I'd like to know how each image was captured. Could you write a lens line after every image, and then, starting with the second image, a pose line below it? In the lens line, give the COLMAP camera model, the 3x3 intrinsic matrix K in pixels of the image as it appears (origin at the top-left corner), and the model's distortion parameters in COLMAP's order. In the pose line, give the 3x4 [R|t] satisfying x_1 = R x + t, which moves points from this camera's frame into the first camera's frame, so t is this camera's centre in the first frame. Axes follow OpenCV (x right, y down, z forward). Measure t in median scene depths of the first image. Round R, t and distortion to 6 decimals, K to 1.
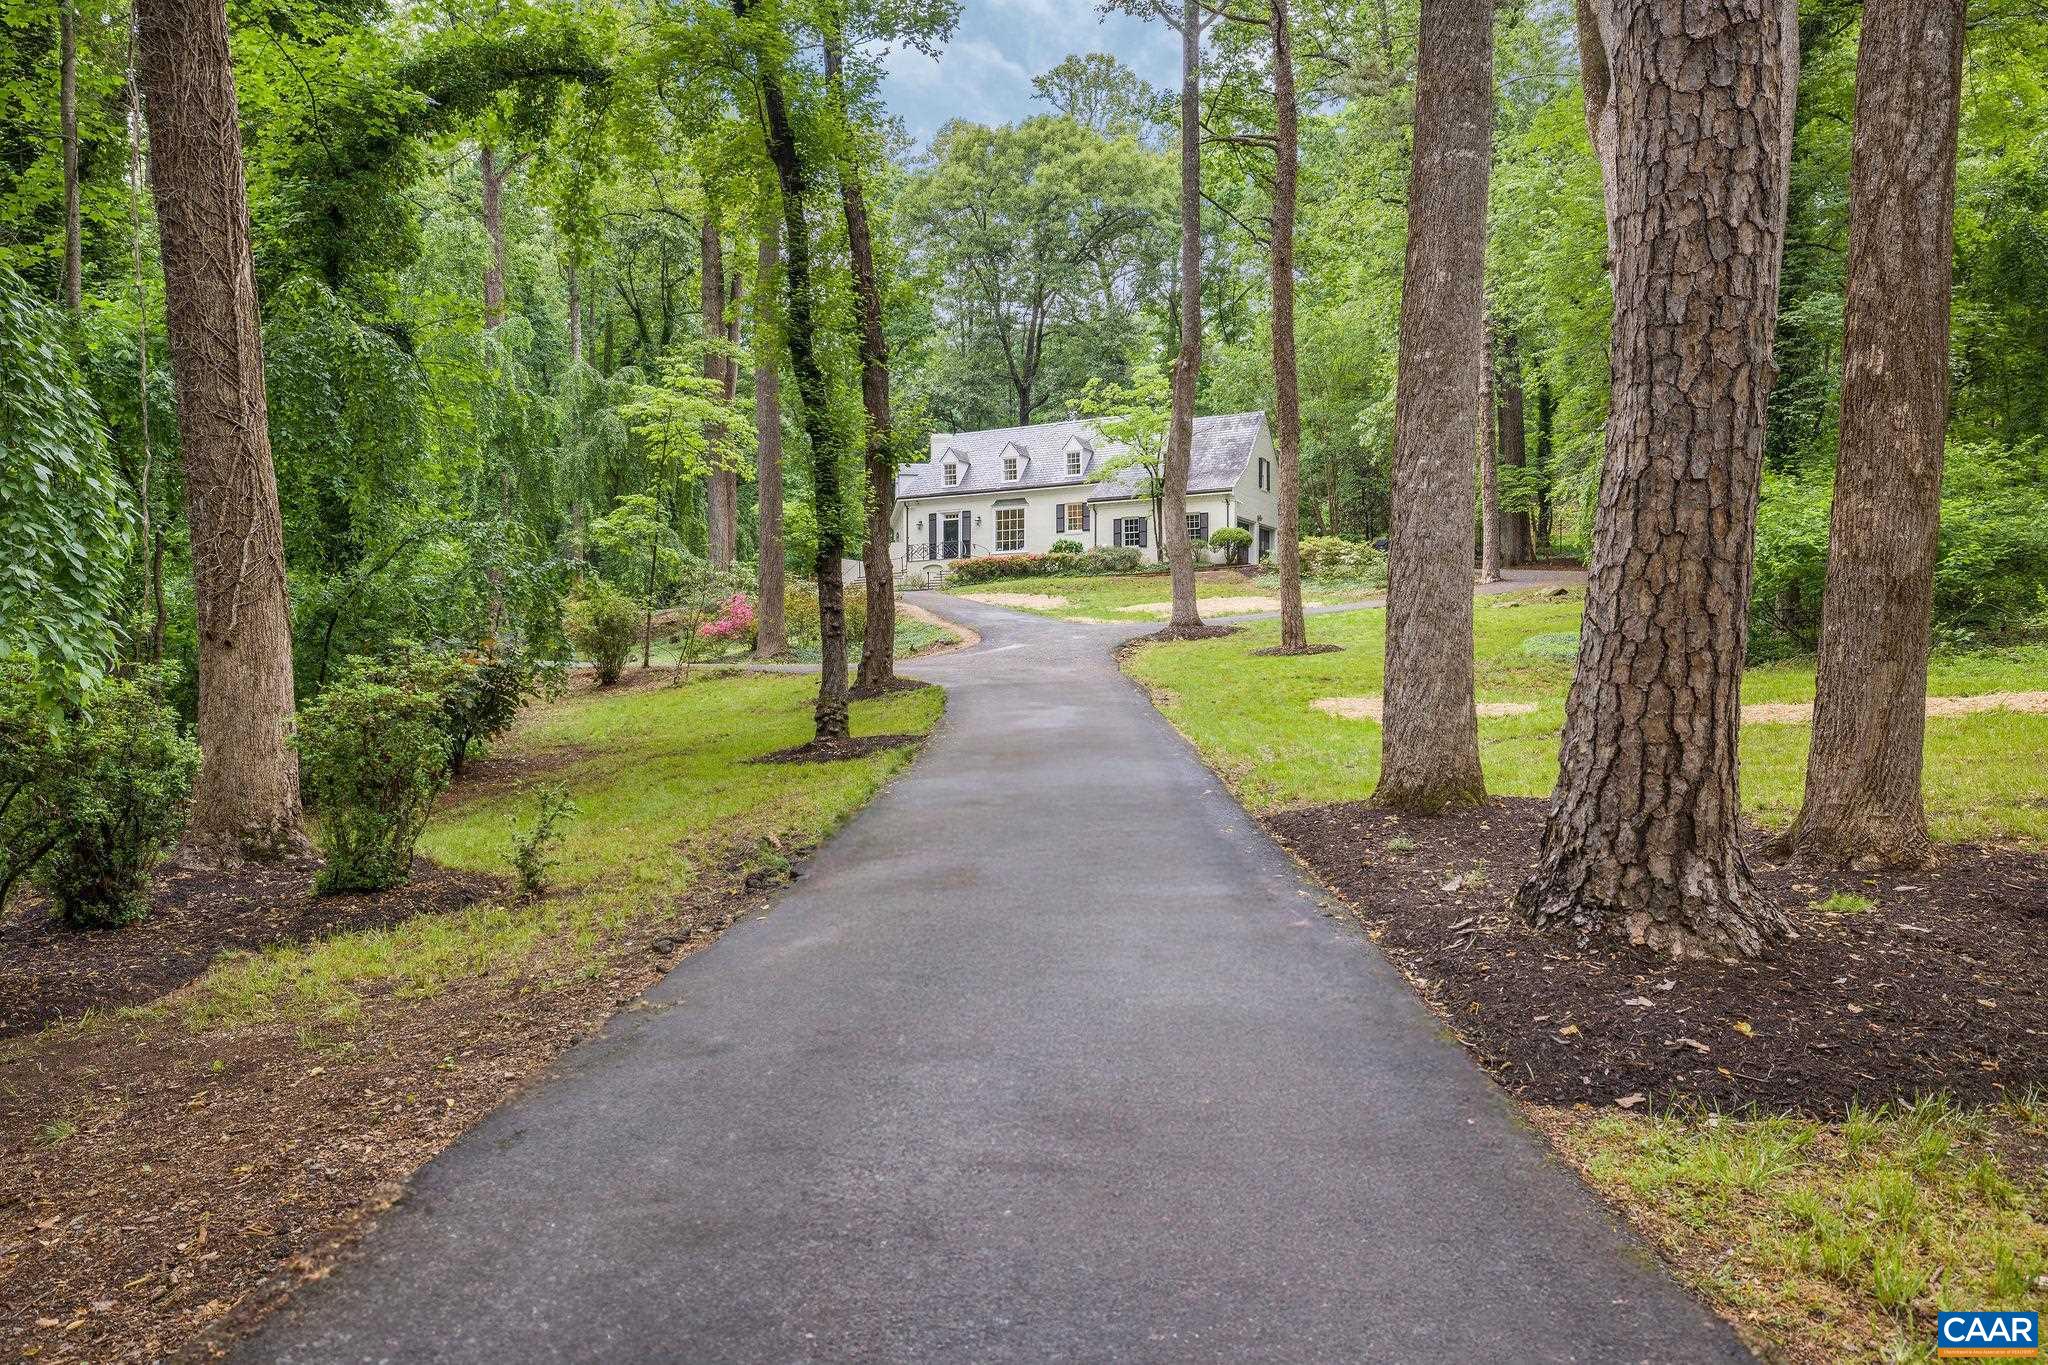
lens RADIAL K [[1426.6, 0, 1018.2], [0, 1426.6, 686.5], [0, 0, 1]] dist [0.000784, 0.000045]
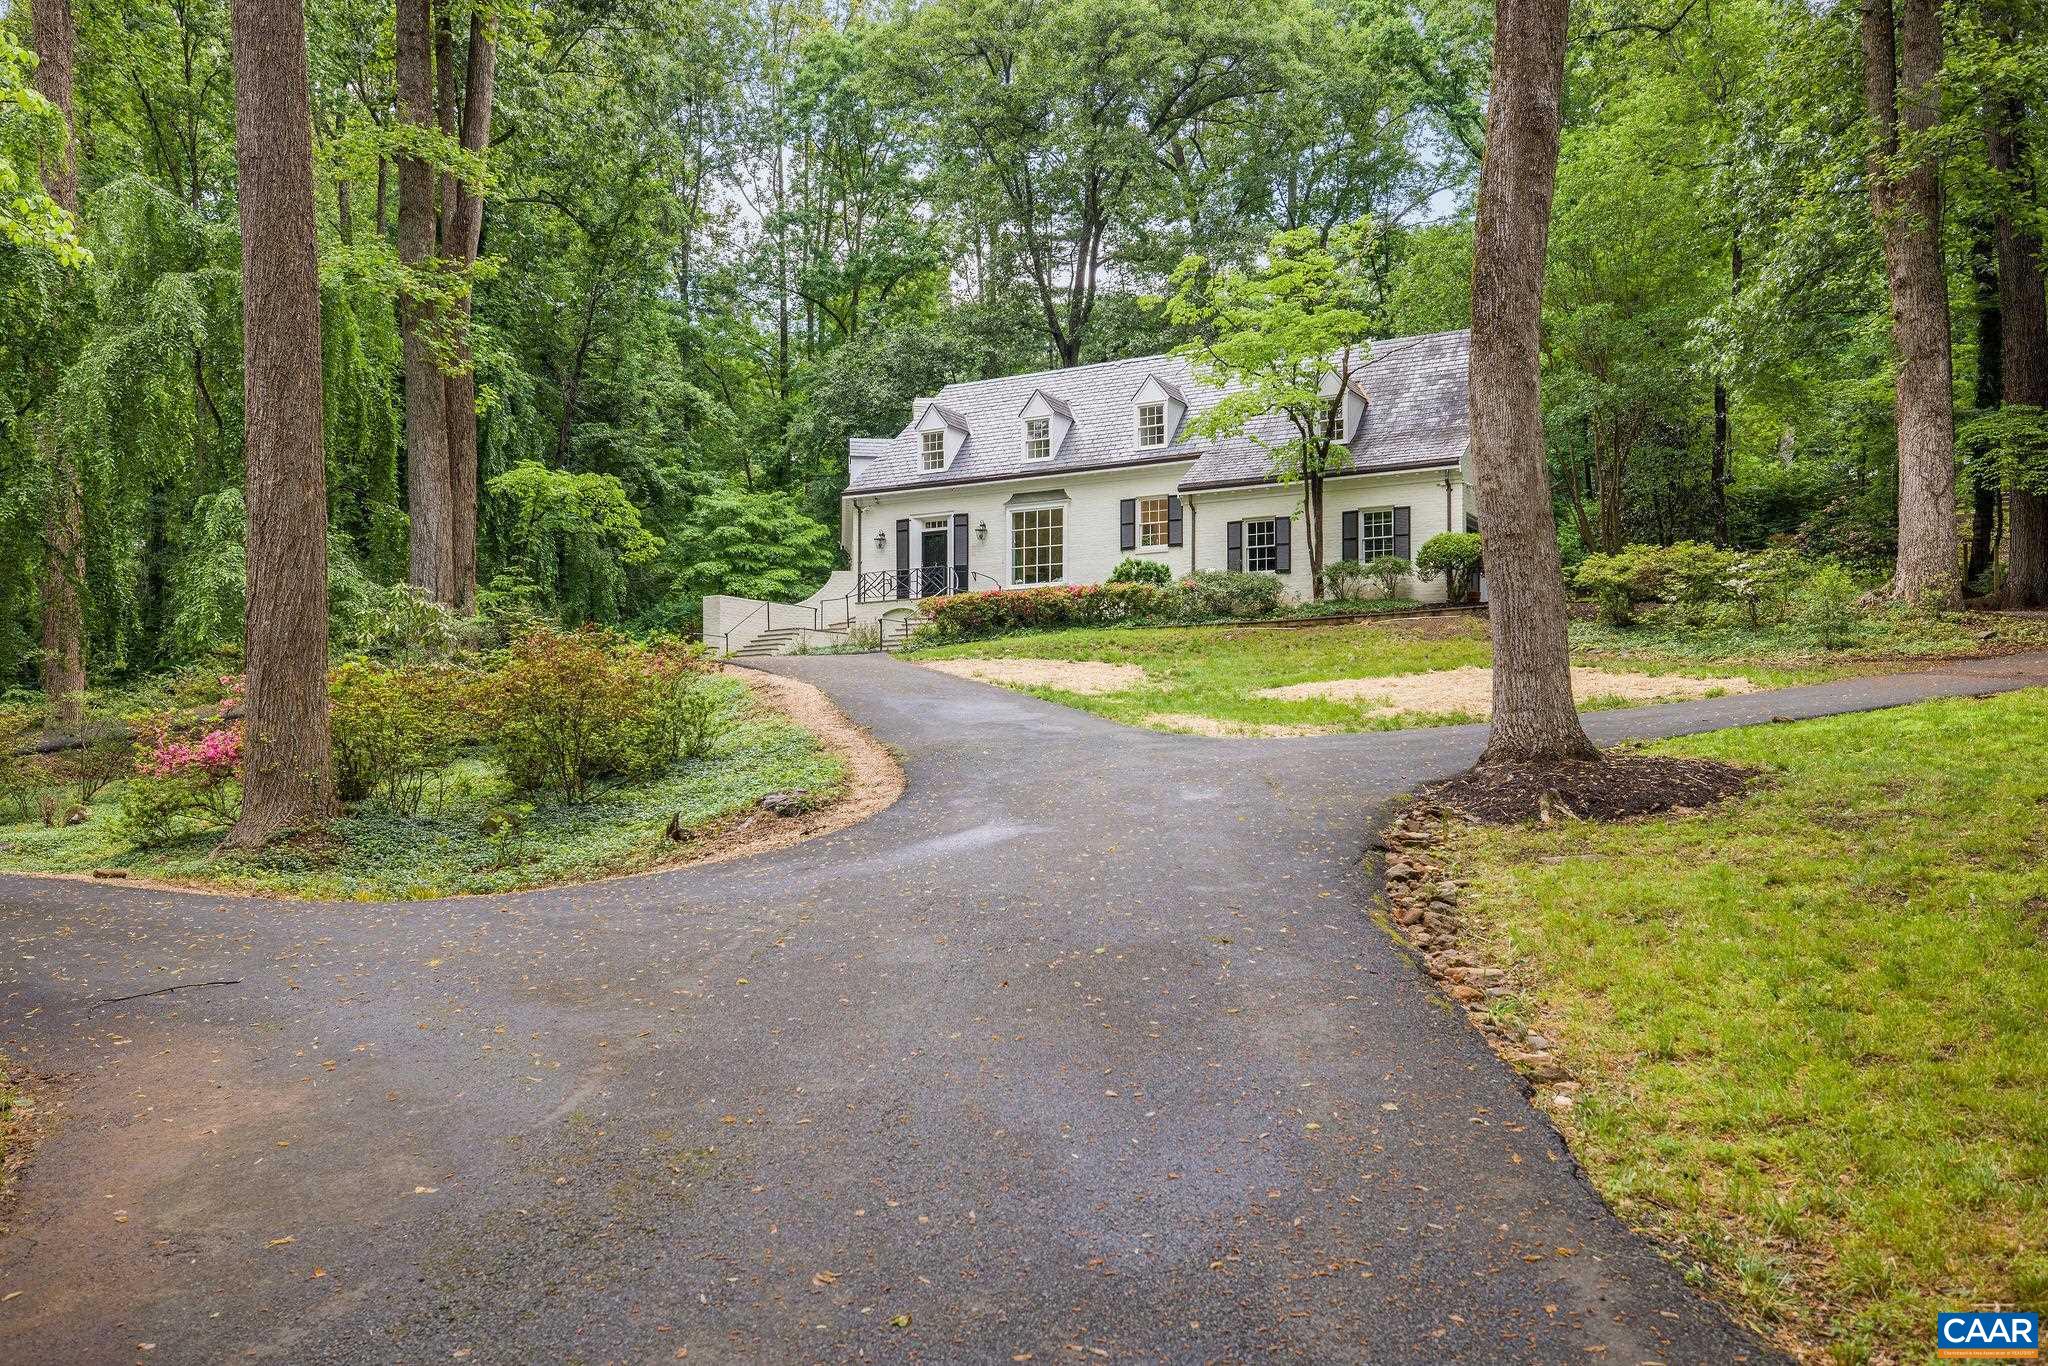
lens RADIAL K [[1818.7, 0, 1026.8], [0, 1818.7, 695.4], [0, 0, 1]] dist [0.033902, -0.000367]
pose [[0.999737, 0.001170, -0.022913, 0.006728], [-0.002227, 0.998932, -0.046156, -0.019157], [0.022834, 0.046195, 0.998671, 0.302087]]
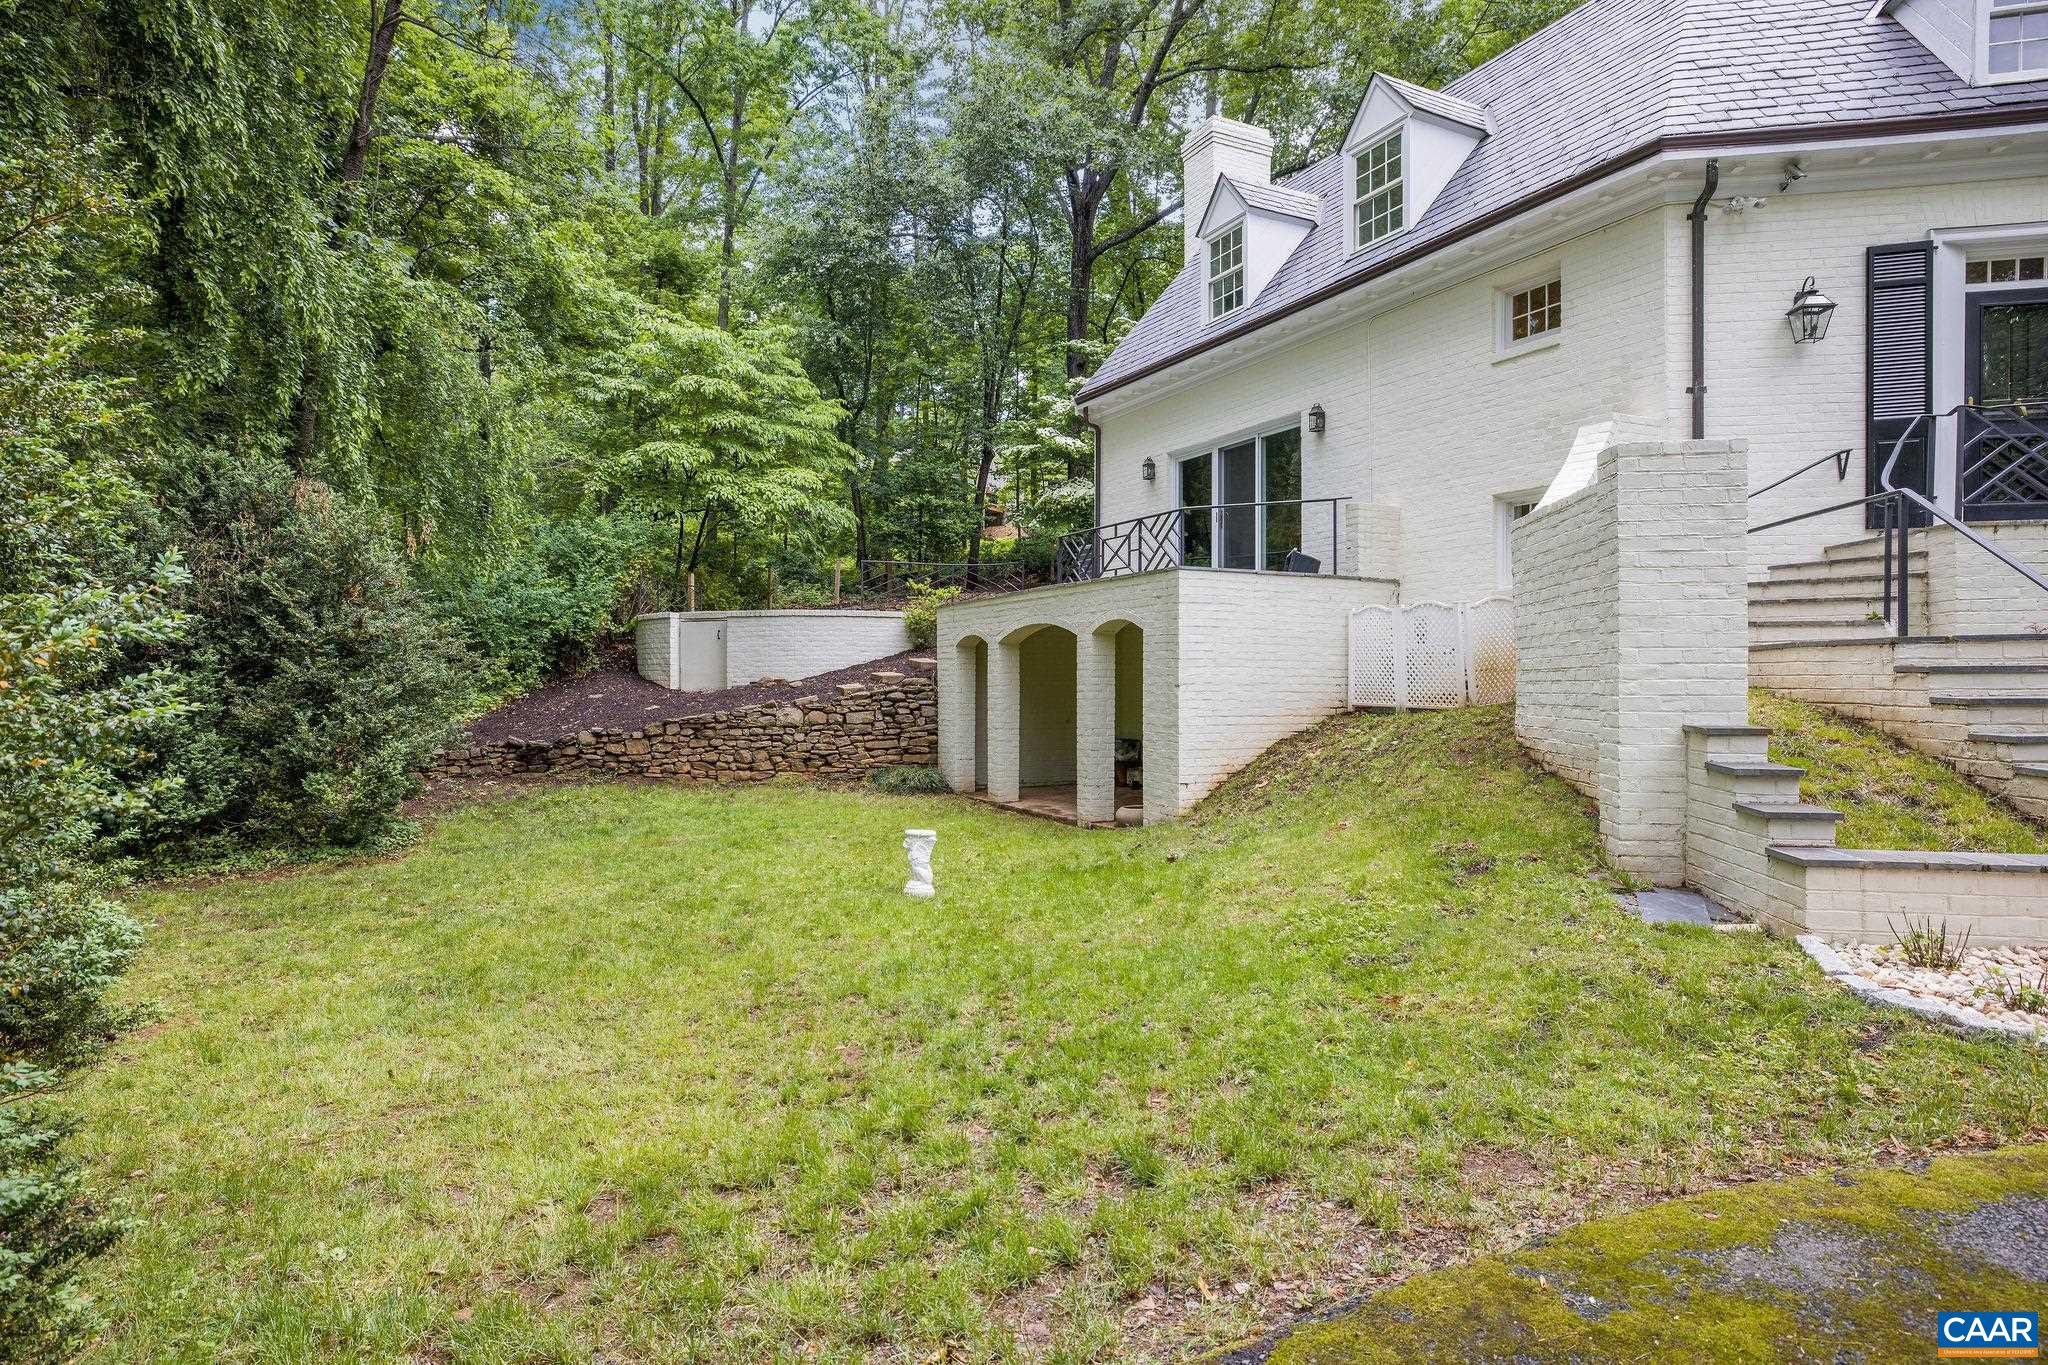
lens RADIAL K [[1132.1, 0, 998.5], [0, 1132.1, 707.1], [0, 0, 1]] dist [-0.022499, 0.013377]
pose [[0.942038, -0.000710, 0.335506, -0.216962], [-0.010161, 0.999479, 0.030643, -0.076151], [-0.335353, -0.032276, 0.941540, 0.982622]]
